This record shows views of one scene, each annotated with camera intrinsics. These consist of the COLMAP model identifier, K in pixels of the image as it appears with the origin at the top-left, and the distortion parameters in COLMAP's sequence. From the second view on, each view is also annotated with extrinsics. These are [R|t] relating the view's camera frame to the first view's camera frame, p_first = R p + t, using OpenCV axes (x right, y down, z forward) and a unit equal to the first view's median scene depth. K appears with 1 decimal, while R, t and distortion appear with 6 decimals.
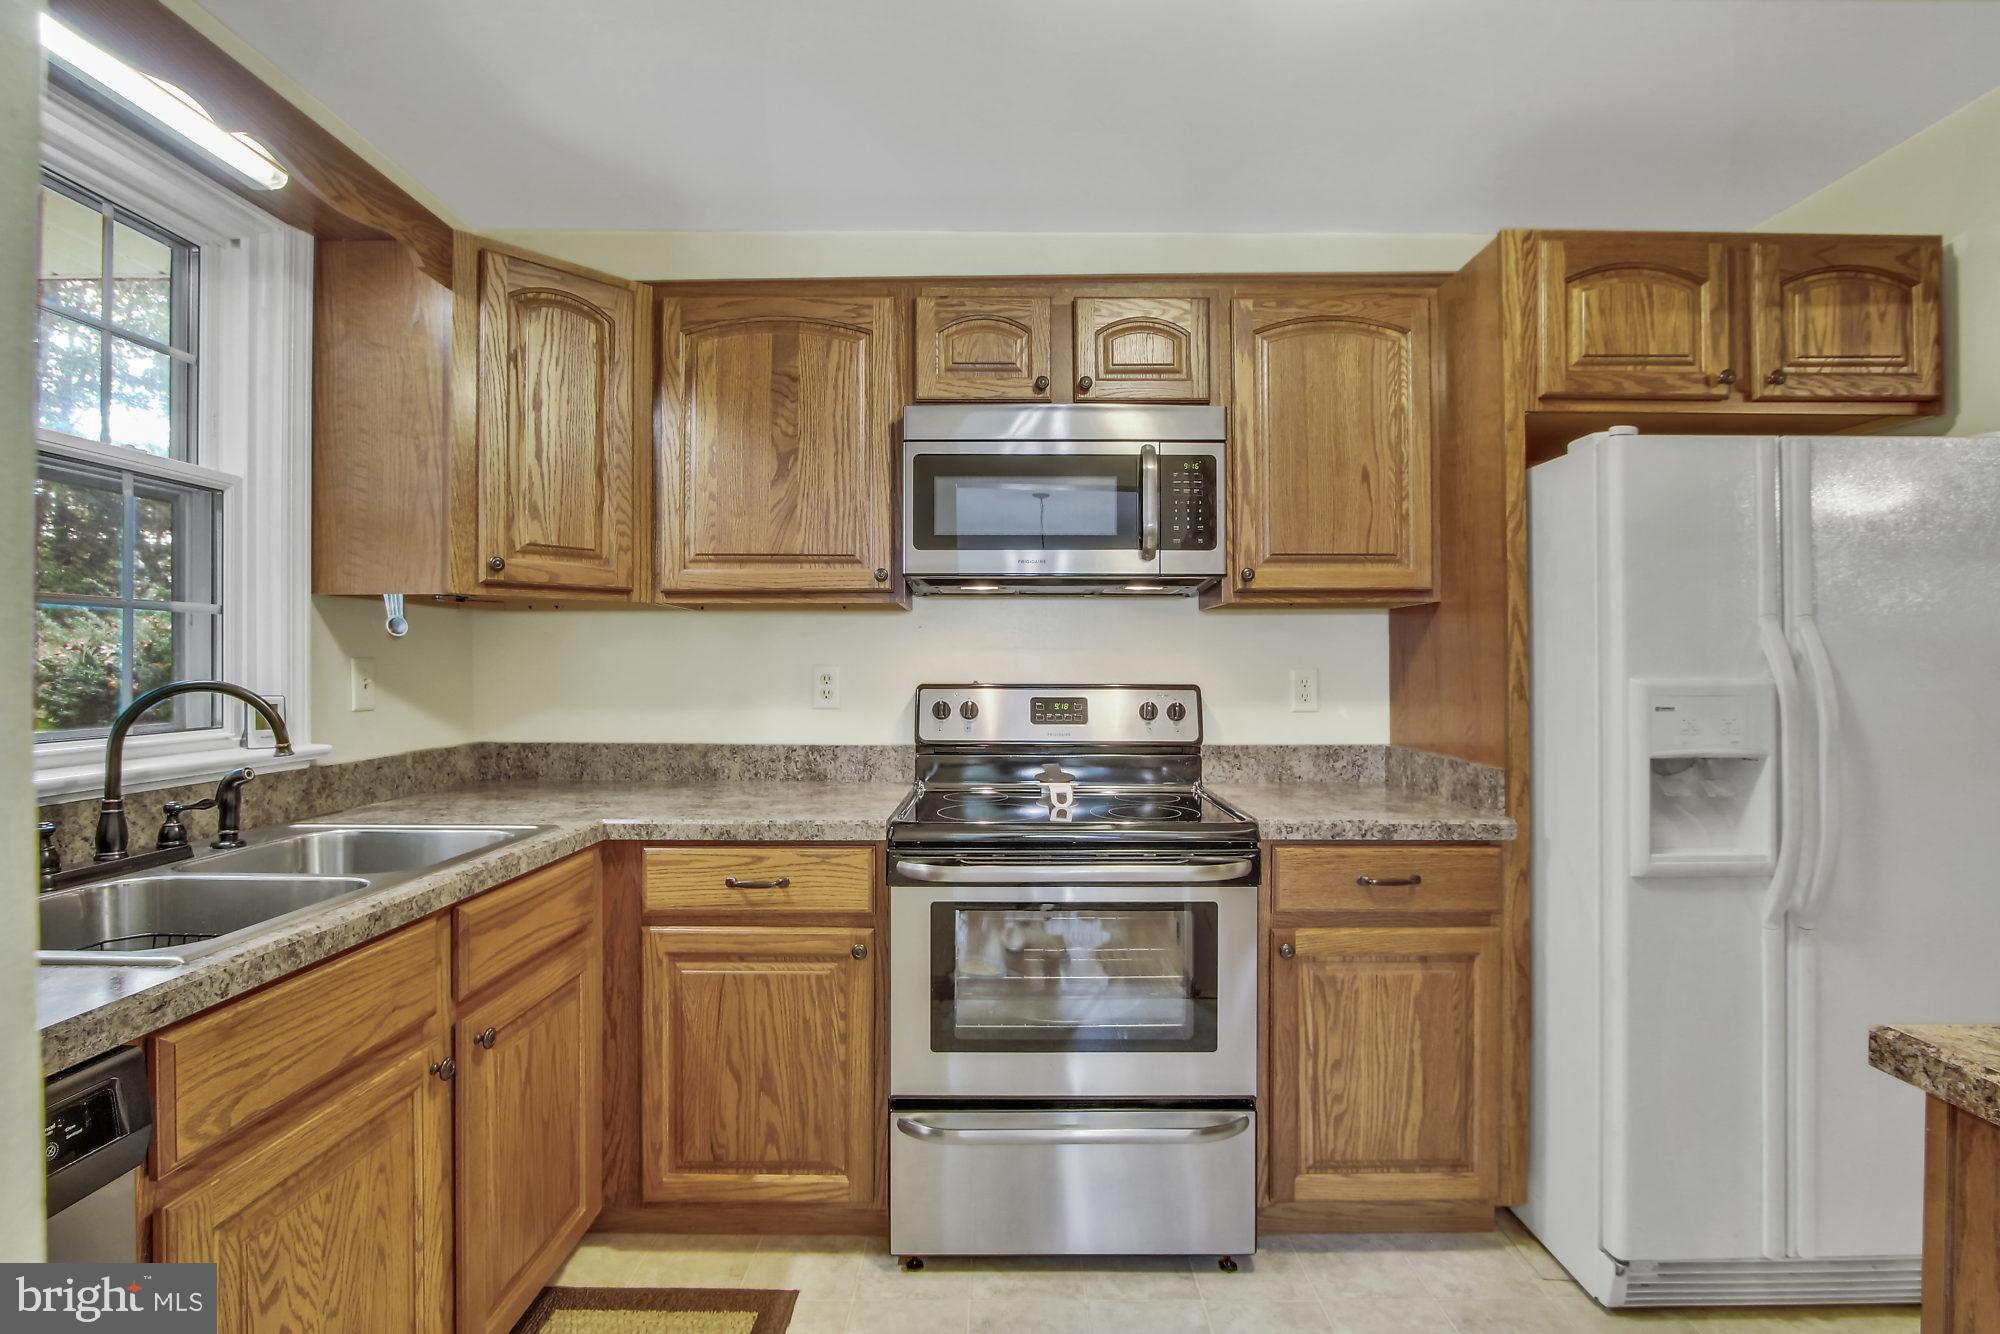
lens RADIAL K [[931.7, 0, 1002.9], [0, 931.7, 663.7], [0, 0, 1]] dist [-0.019573, 0.002559]
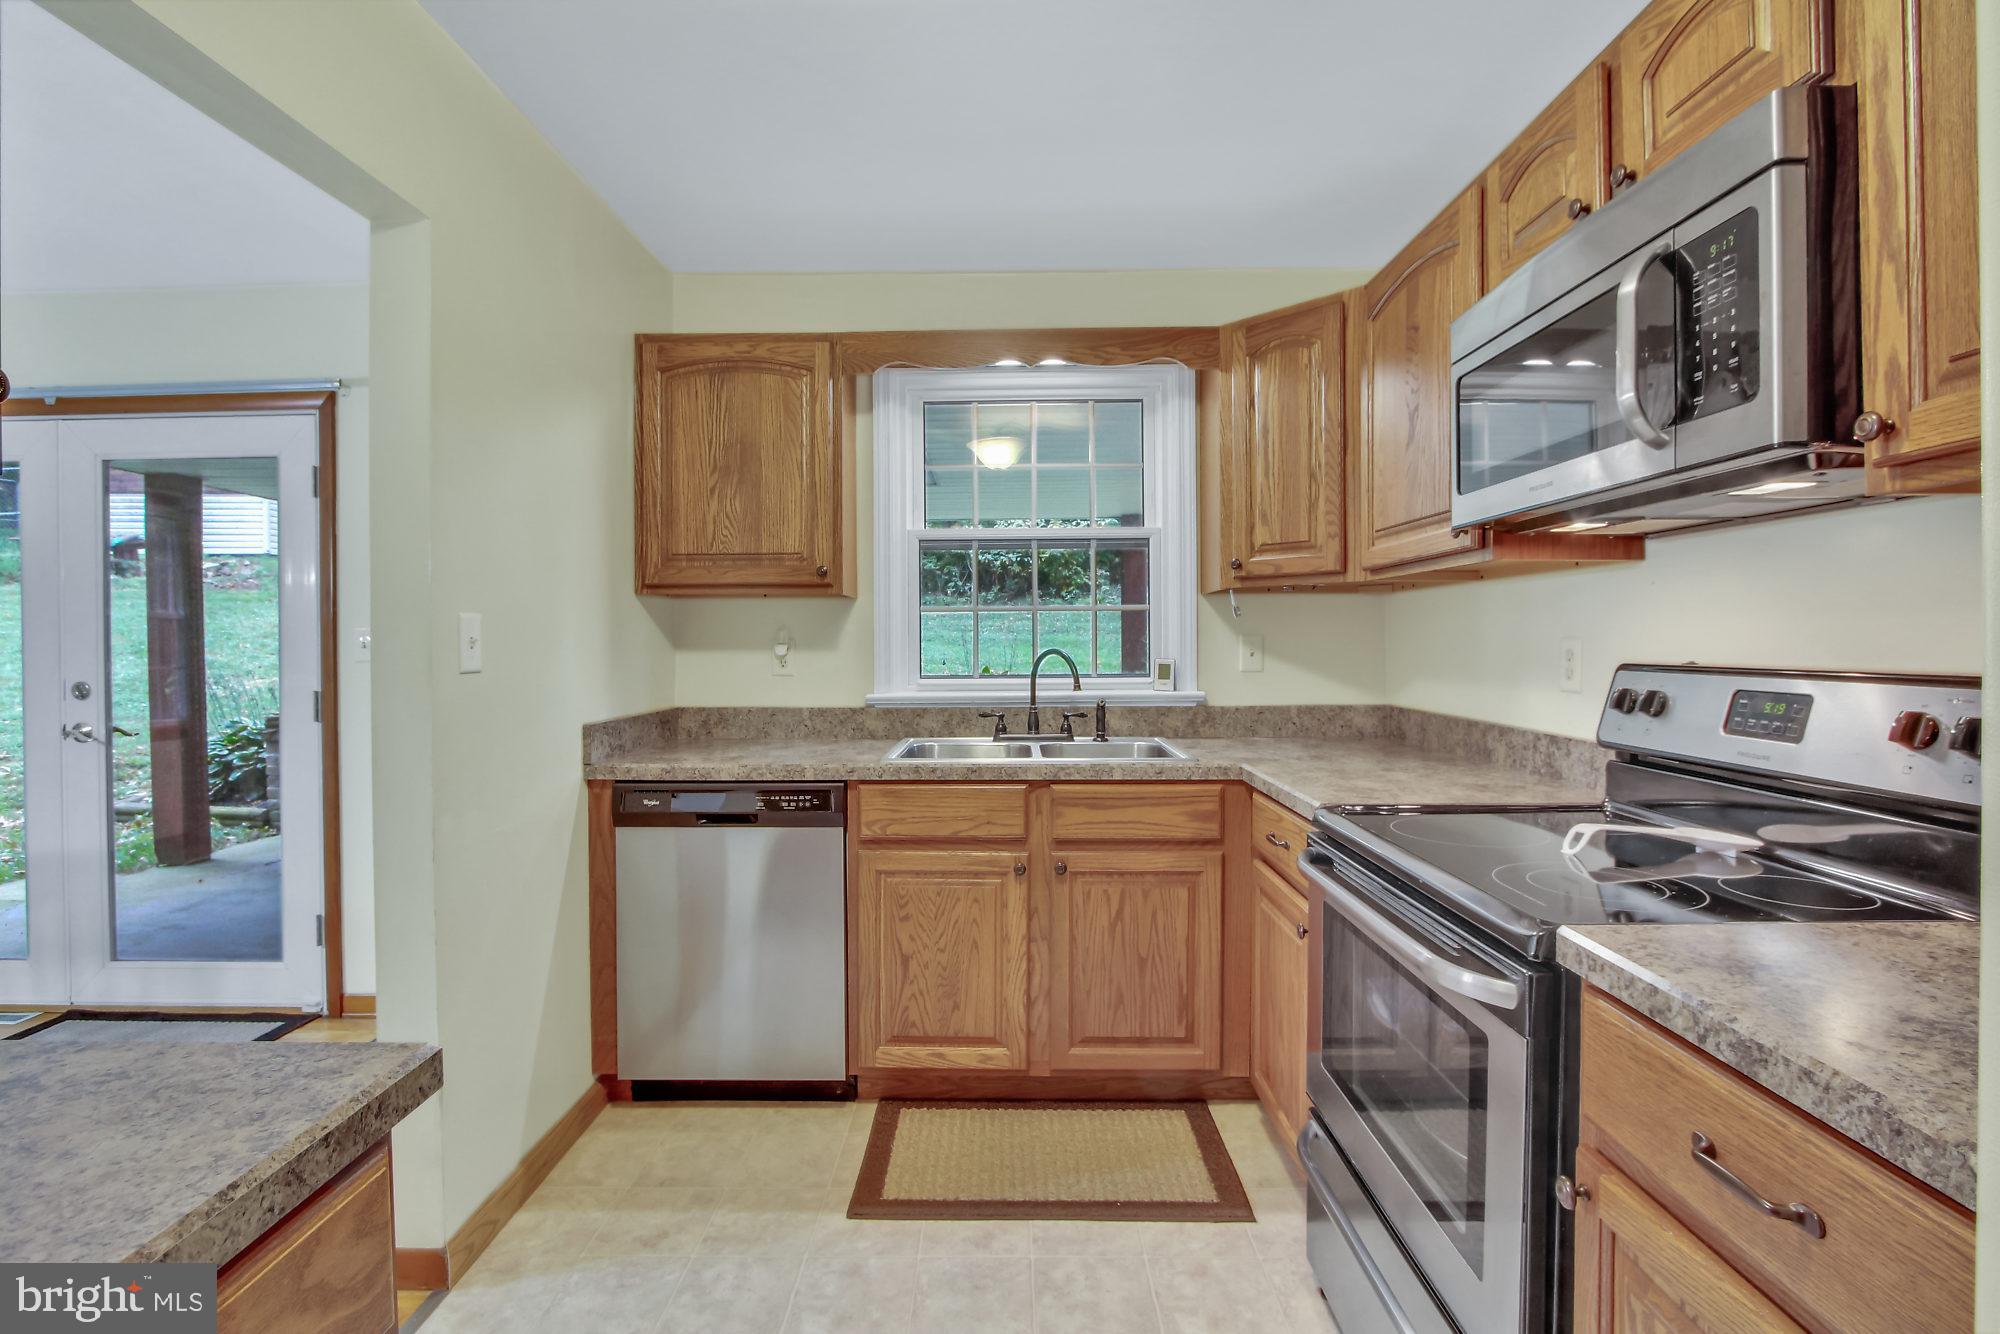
lens RADIAL K [[931.7, 0, 1002.9], [0, 931.7, 655.1], [0, 0, 1]] dist [-0.019573, 0.002559]
pose [[-0.018939, 0.013308, -0.999732, 0.702377], [0.007116, 0.999888, 0.013175, 0.003190], [0.999795, -0.006865, -0.019032, 0.601512]]
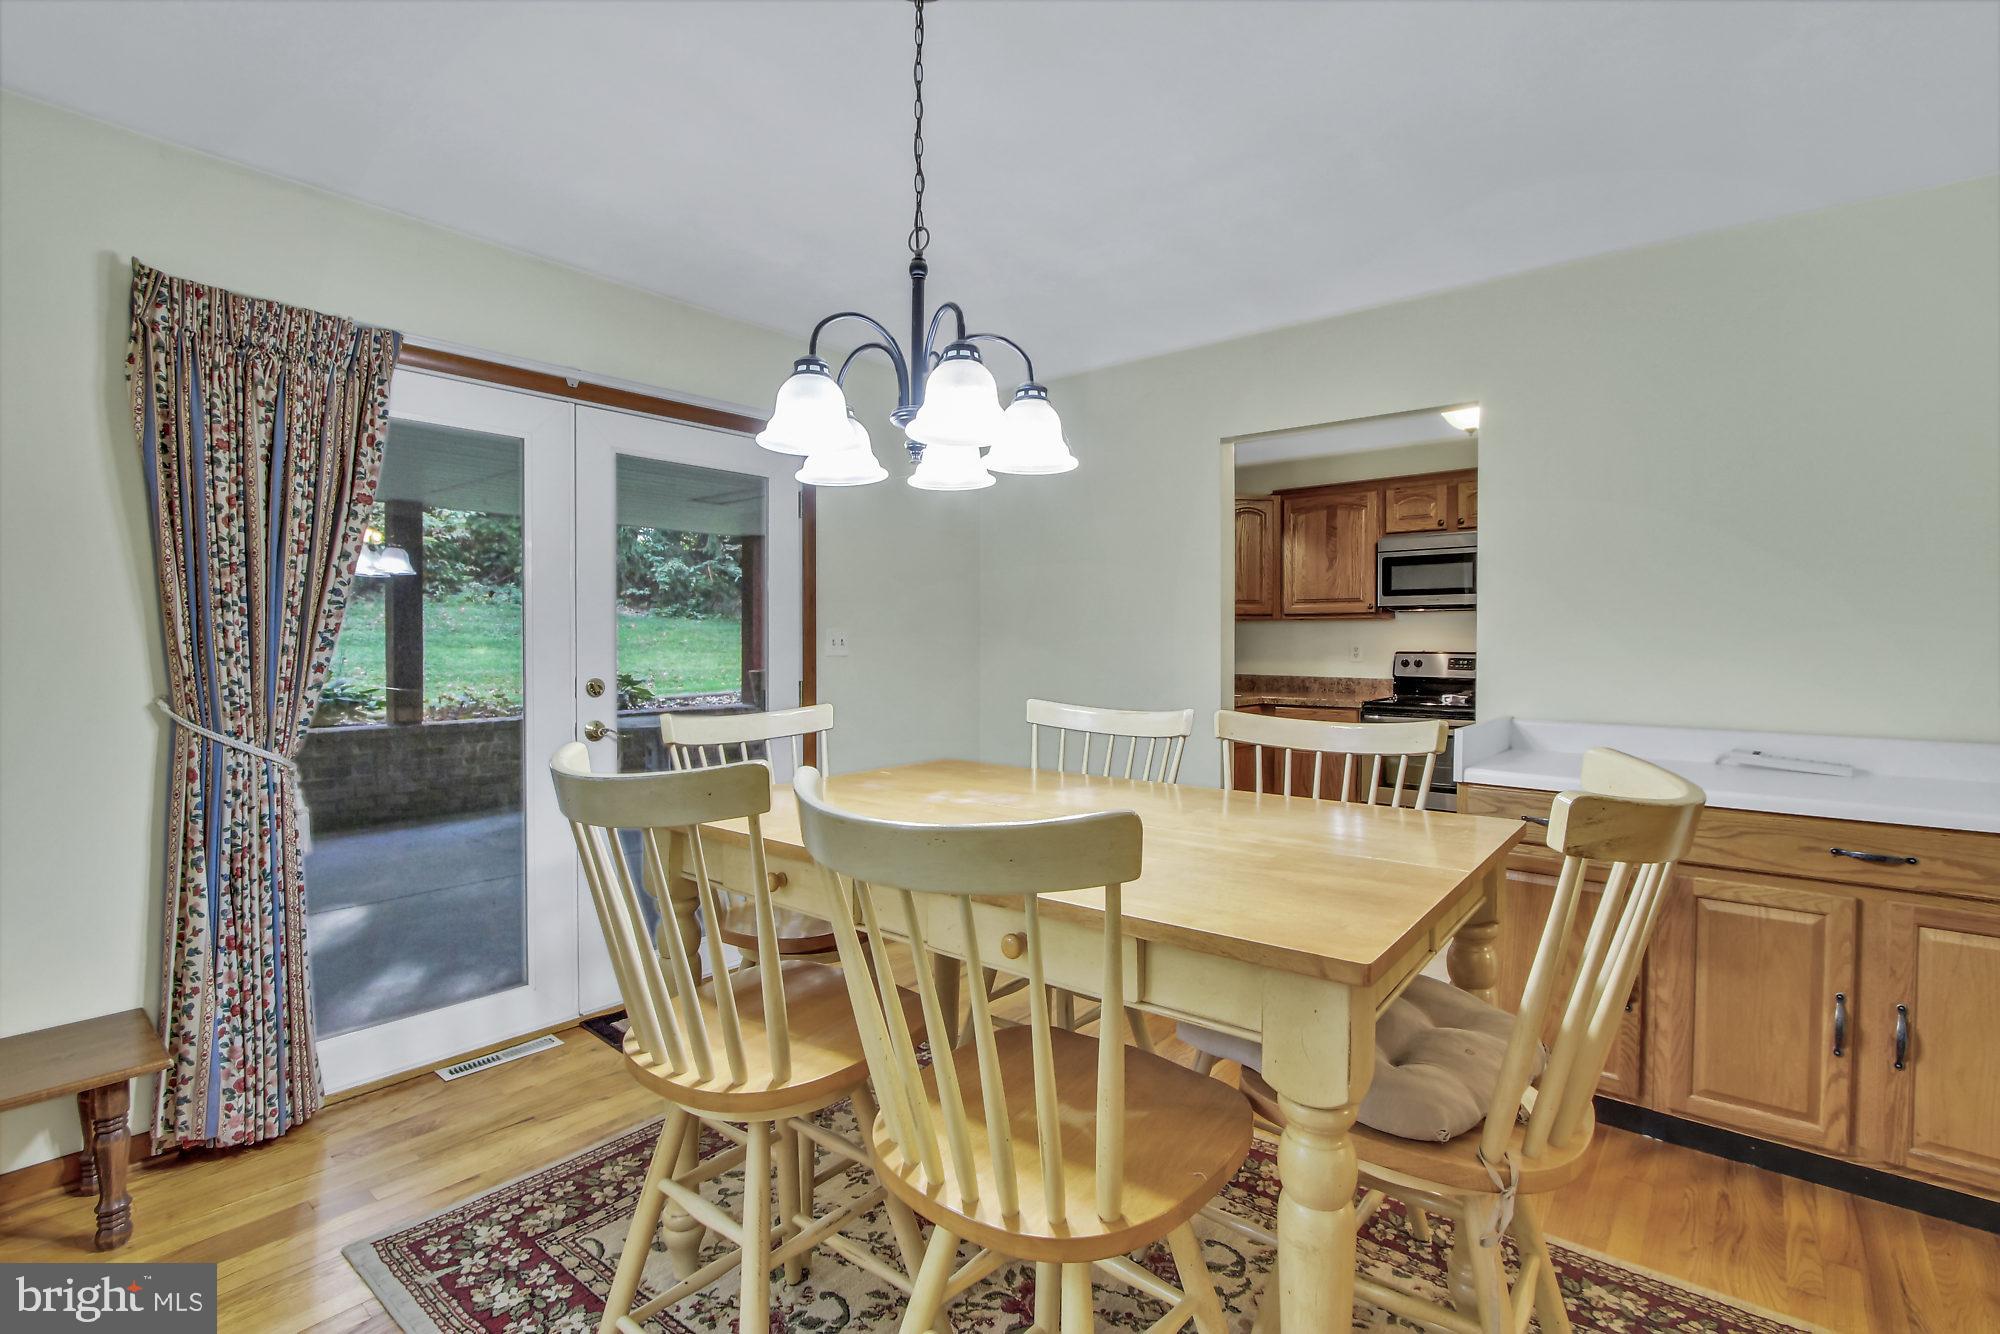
lens RADIAL K [[931.7, 0, 1001.6], [0, 931.7, 663.0], [0, 0, 1]] dist [-0.019573, 0.002559]
pose [[0.772276, 0.012450, -0.635165, 0.668929], [0.001076, 0.999781, 0.020906, 0.001406], [0.635286, -0.016829, 0.772093, -1.492335]]
